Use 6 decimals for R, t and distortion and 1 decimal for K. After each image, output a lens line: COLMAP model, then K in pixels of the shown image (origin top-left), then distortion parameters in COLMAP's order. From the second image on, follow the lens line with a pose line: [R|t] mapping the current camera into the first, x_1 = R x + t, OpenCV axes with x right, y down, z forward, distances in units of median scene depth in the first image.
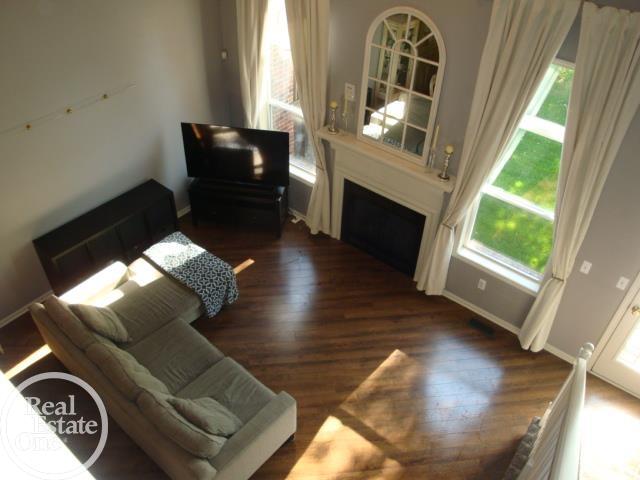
lens RADIAL K [[529.9, 0, 318.8], [0, 529.9, 231.1], [0, 0, 1]] dist [-0.164493, 0.132034]
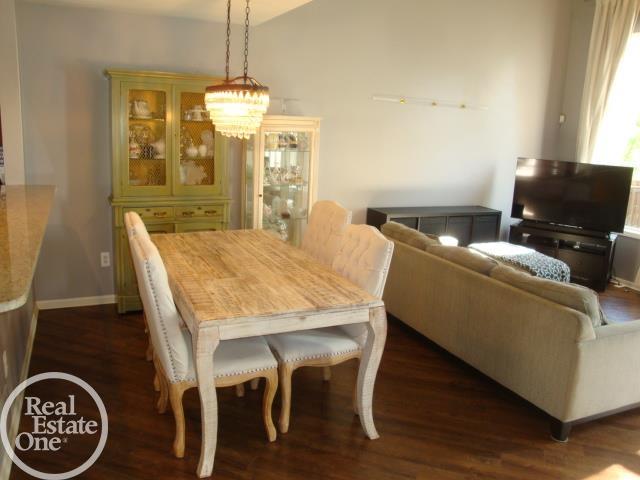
lens RADIAL K [[529.9, 0, 318.8], [0, 529.9, 231.1], [0, 0, 1]] dist [-0.164493, 0.132034]
pose [[0.895841, 0.103583, -0.432133, -0.182733], [-0.298663, 0.860412, -0.412907, 0.537012], [0.329042, 0.498961, 0.801729, 0.123640]]
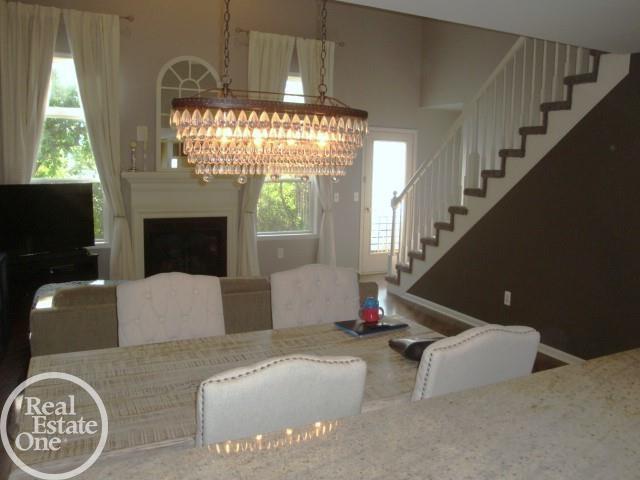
lens RADIAL K [[529.9, 0, 318.8], [0, 529.9, 231.1], [0, 0, 1]] dist [-0.164493, 0.132034]
pose [[0.425749, -0.128986, 0.895601, -0.876714], [0.565950, 0.810241, -0.152348, 0.331256], [-0.706002, 0.571727, 0.417959, 0.357051]]
